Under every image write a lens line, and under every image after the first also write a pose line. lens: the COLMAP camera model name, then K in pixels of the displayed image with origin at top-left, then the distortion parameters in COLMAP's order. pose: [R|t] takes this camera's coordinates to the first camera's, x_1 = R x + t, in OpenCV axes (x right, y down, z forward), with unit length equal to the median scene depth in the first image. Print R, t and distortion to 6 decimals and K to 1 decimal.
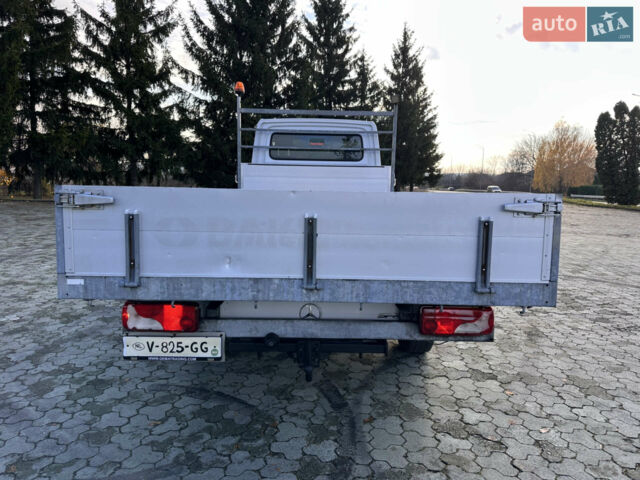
lens RADIAL K [[451.4, 0, 323.8], [0, 451.4, 237.6], [0, 0, 1]] dist [0.053264, -0.071253]
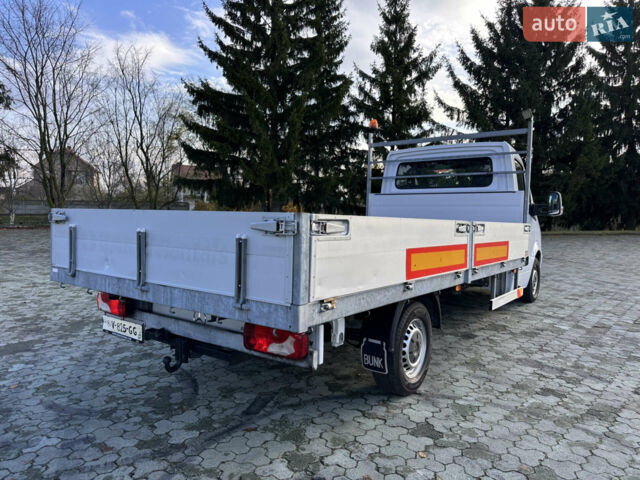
lens RADIAL K [[452.8, 0, 320.0], [0, 452.8, 240.0], [0, 0, 1]] dist [0.043995, -0.061400]
pose [[0.801118, 0.029253, -0.597791, 0.758319], [-0.071196, 0.996371, -0.046654, 0.002226], [0.594256, 0.079936, 0.800294, 0.195011]]
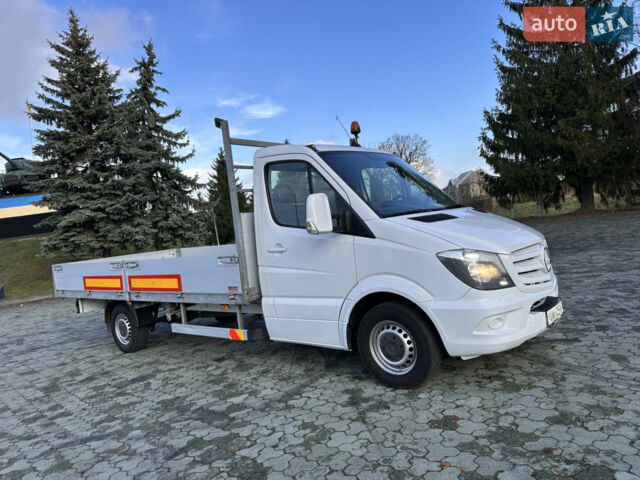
lens RADIAL K [[447.8, 0, 319.6], [0, 447.8, 243.6], [0, 0, 1]] dist [0.048436, -0.058887]
pose [[-0.632045, 0.086982, -0.770034, 1.275452], [0.021716, 0.995278, 0.094600, -0.369457], [0.774627, 0.043069, -0.630950, 3.250554]]
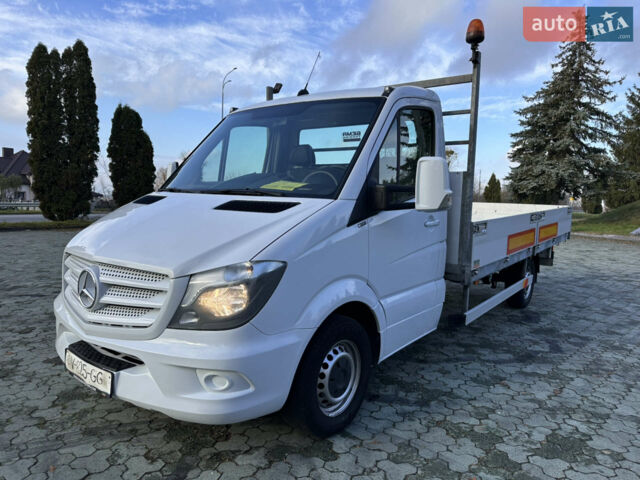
lens RADIAL K [[452.8, 0, 320.0], [0, 452.8, 240.0], [0, 0, 1]] dist [0.043995, -0.061400]
pose [[-0.787205, -0.100330, 0.608475, -0.824796], [0.033925, 0.978138, 0.205173, -0.428958], [-0.615758, 0.182156, -0.766591, 3.298978]]
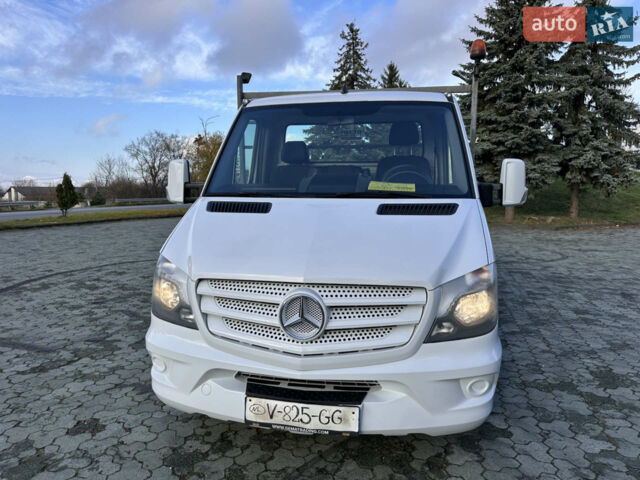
lens RADIAL K [[448.4, 0, 316.2], [0, 448.4, 244.1], [0, 0, 1]] dist [-0.002265, -0.004776]
pose [[-0.985434, -0.045399, 0.163885, -0.162567], [-0.003952, 0.969560, 0.244821, -0.456640], [-0.170011, 0.240607, -0.955617, 3.541283]]
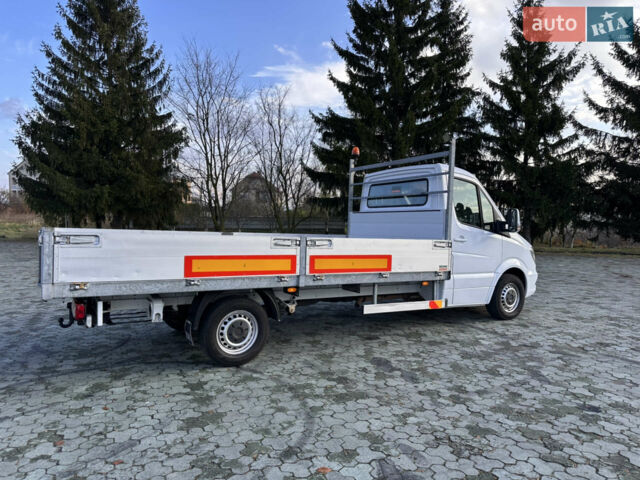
lens RADIAL K [[447.8, 0, 319.6], [0, 447.8, 243.6], [0, 0, 1]] dist [0.048436, -0.058887]
pose [[0.514491, 0.025580, -0.857114, 1.678119], [-0.106111, 0.993772, -0.034036, -0.068505], [0.850905, 0.108460, 0.514001, 0.695074]]
